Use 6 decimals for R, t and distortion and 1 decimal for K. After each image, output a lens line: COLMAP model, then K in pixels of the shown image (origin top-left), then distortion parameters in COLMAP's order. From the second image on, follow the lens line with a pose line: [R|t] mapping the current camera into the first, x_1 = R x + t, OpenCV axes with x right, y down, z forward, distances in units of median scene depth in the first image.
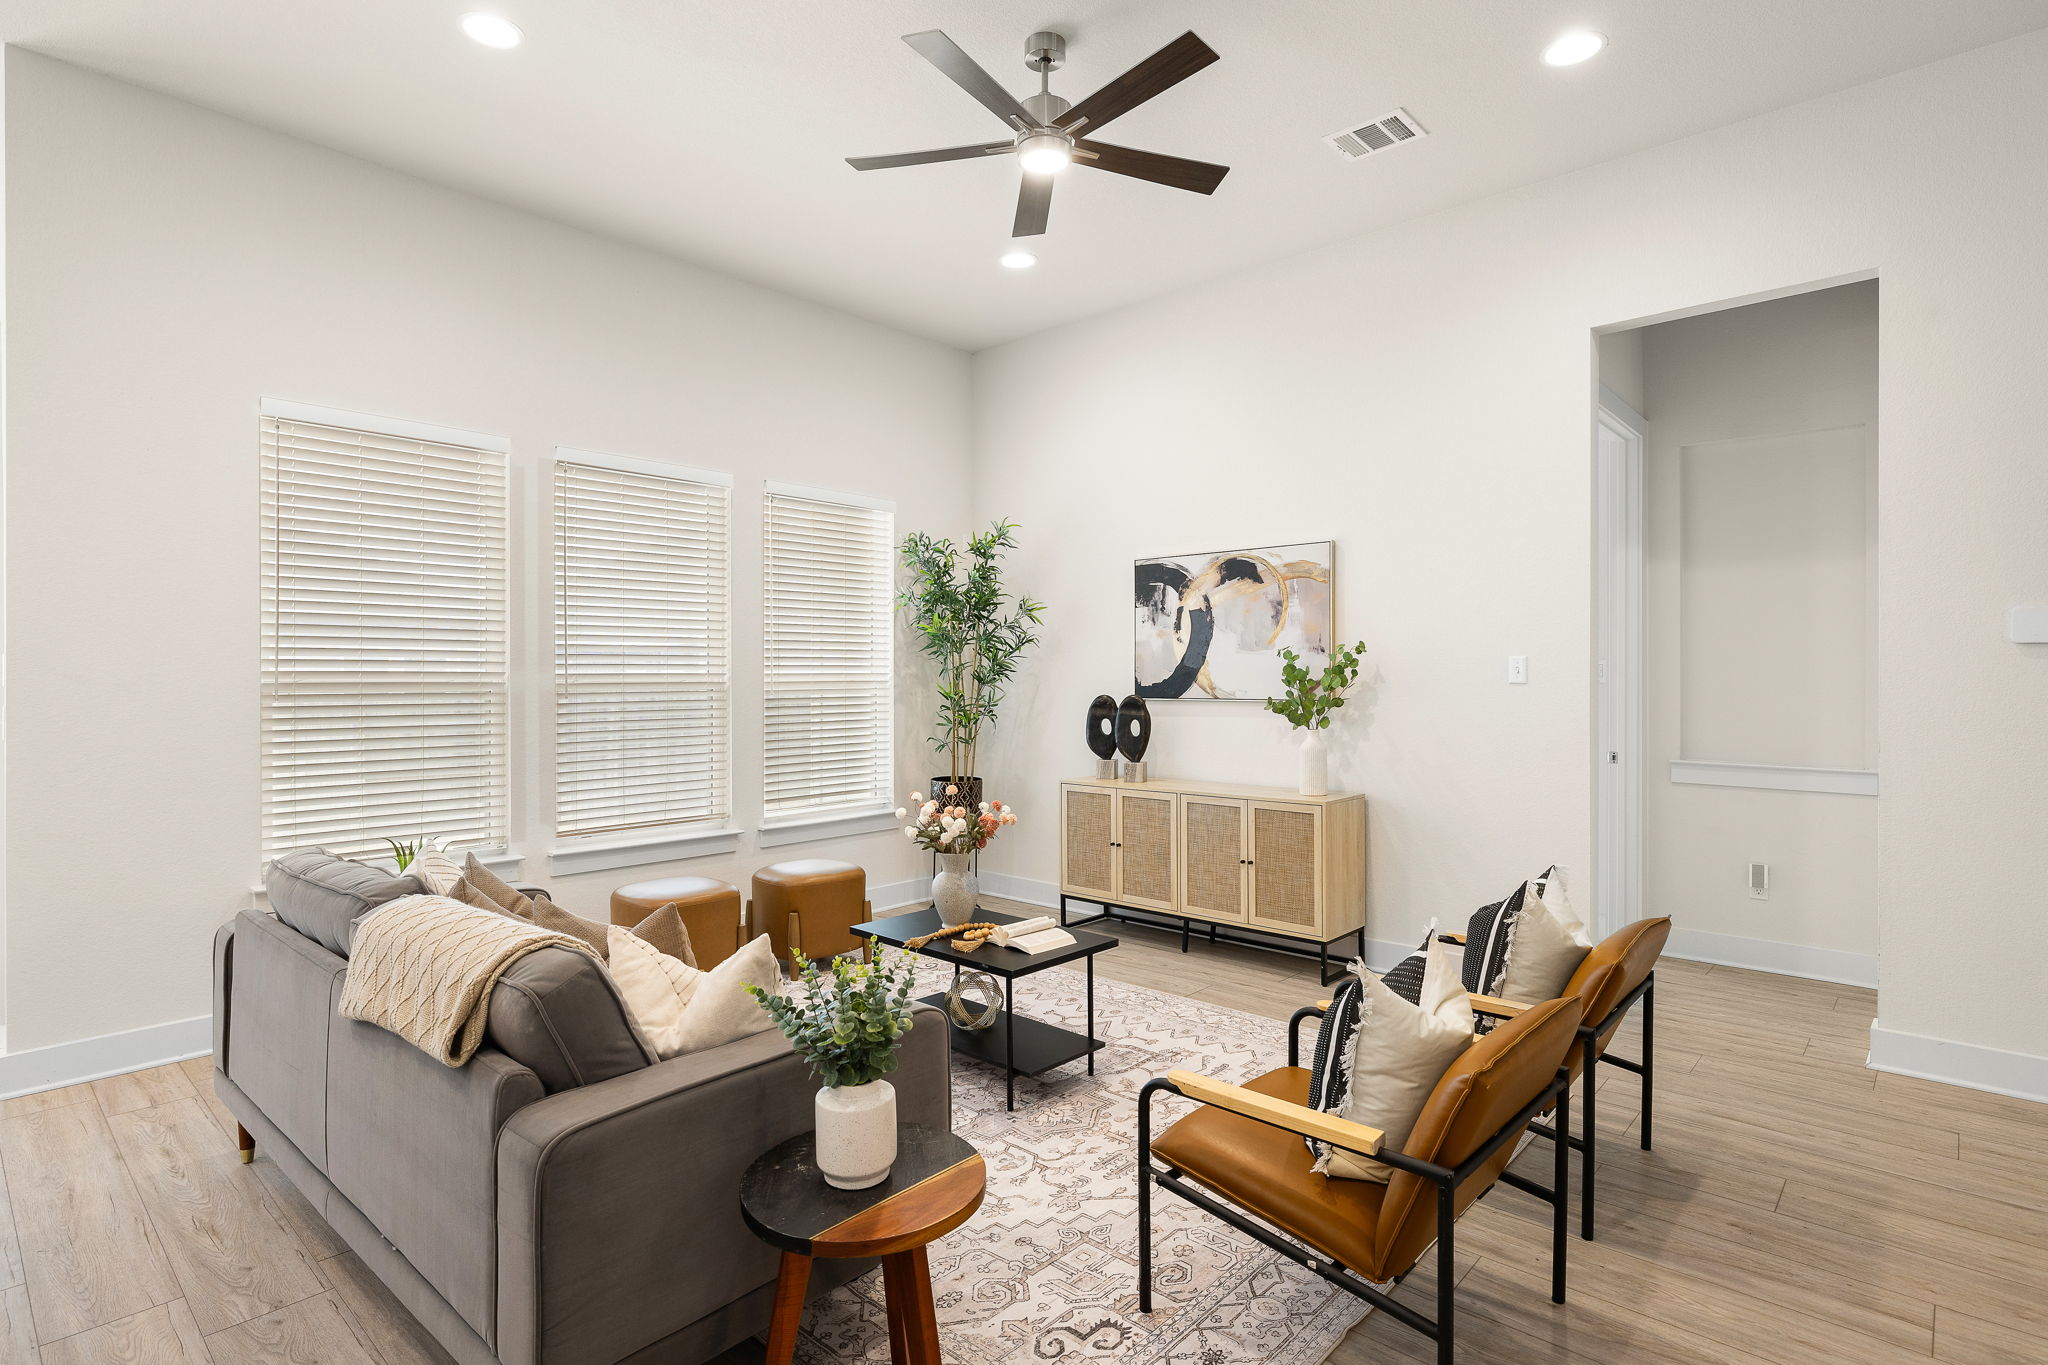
lens RADIAL K [[1024.5, 0, 1029.3], [0, 1024.5, 680.5], [0, 0, 1]] dist [-0.017060, -0.000199]
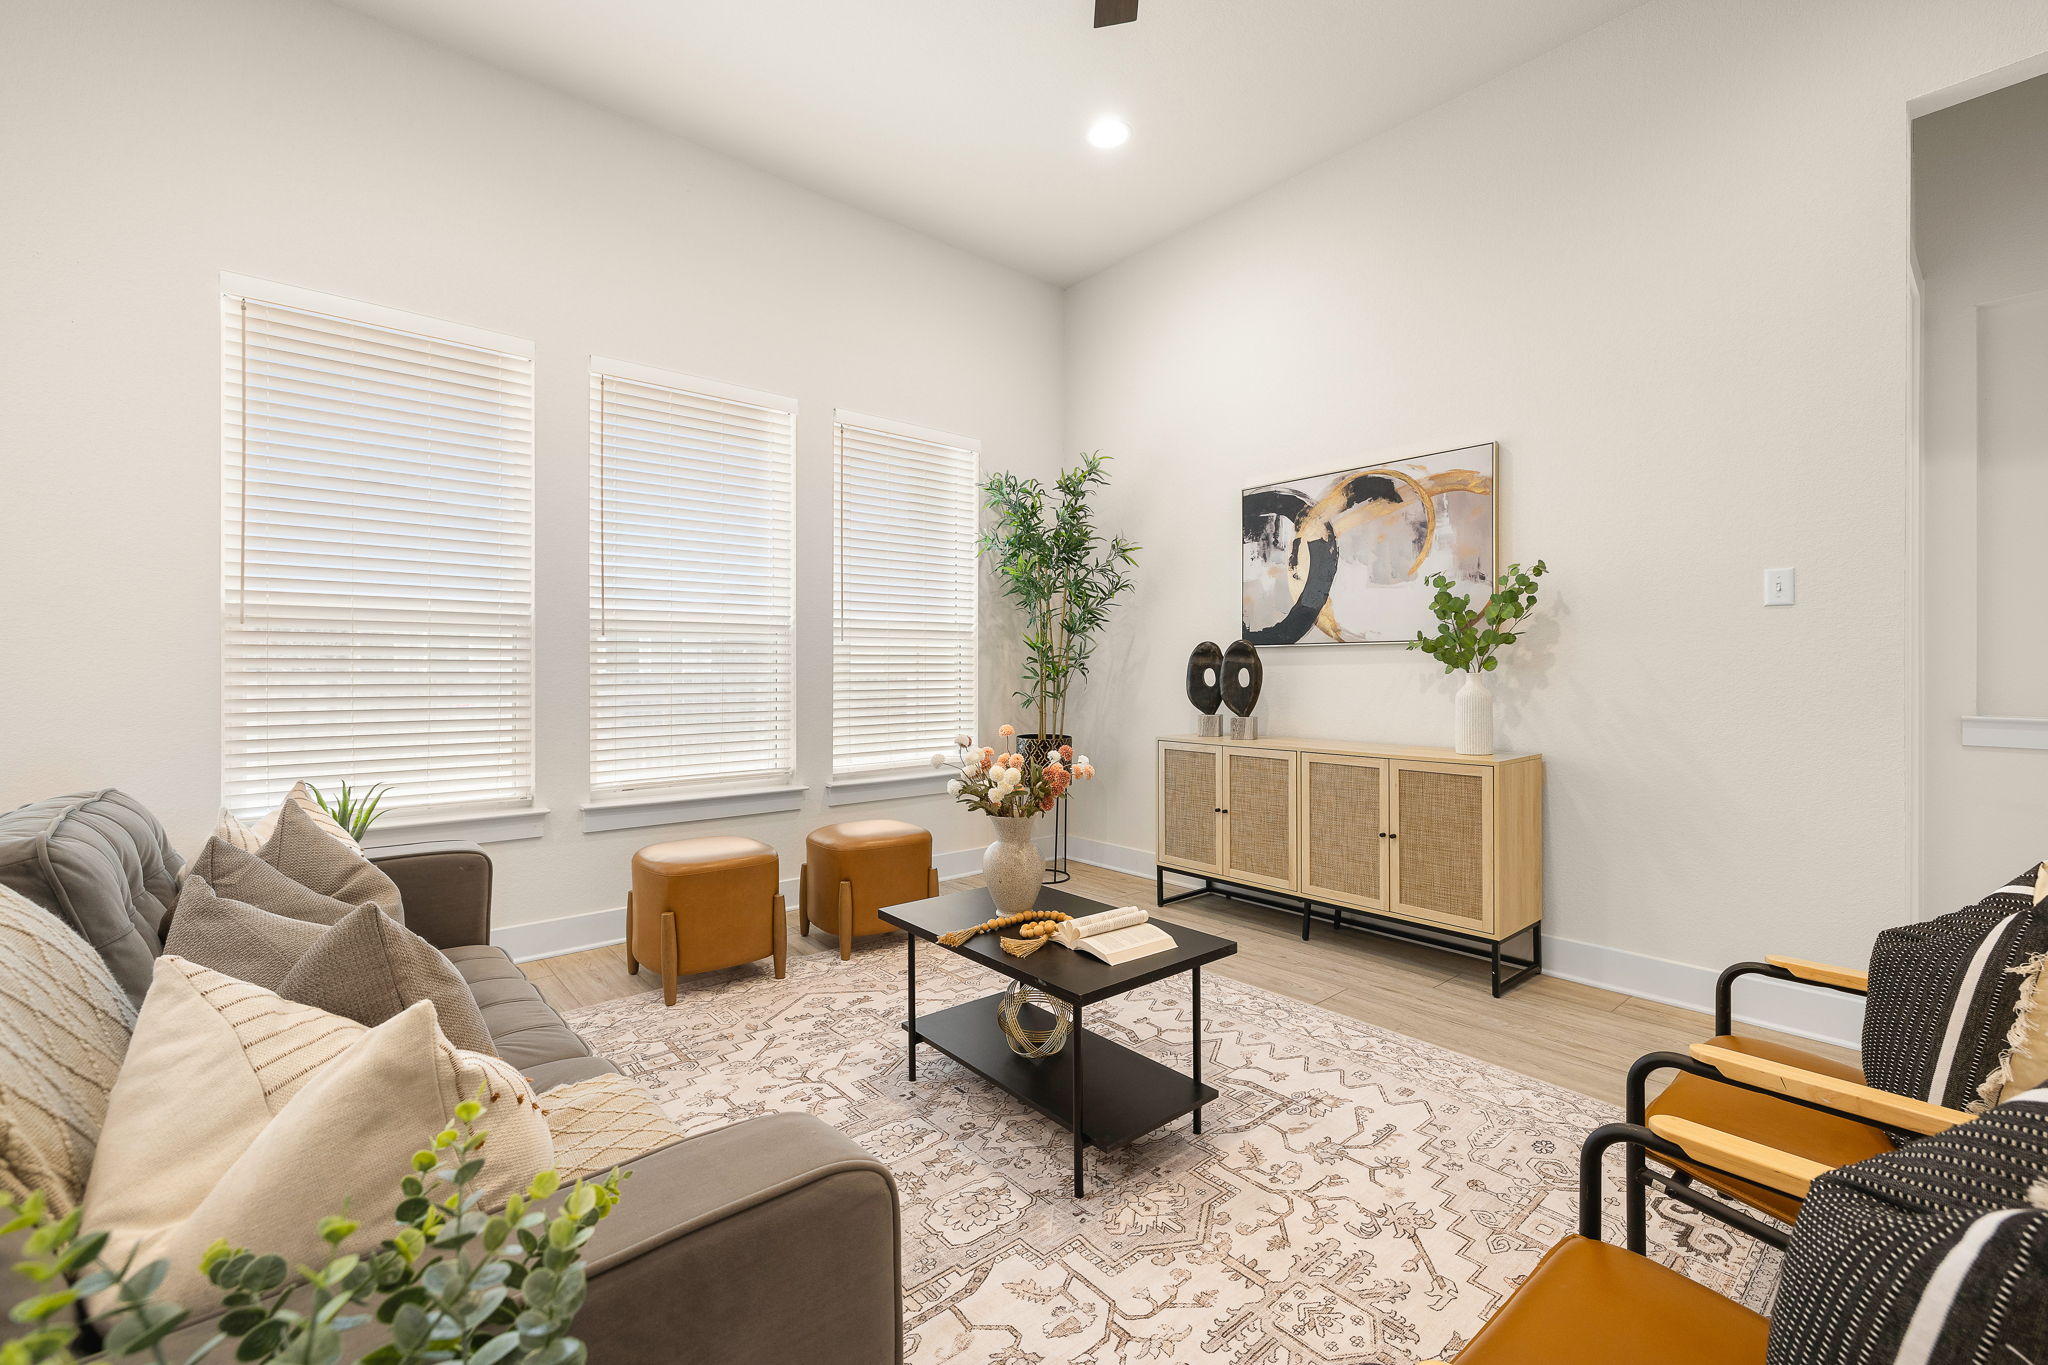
lens RADIAL K [[857.6, 0, 1027.0], [0, 857.6, 670.7], [0, 0, 1]] dist [-0.003732, 0.000362]
pose [[0.992382, 0.001150, -0.123190, 0.011495], [-0.001382, 0.999997, -0.001798, 0.048075], [0.123188, 0.001954, 0.992381, 0.288029]]
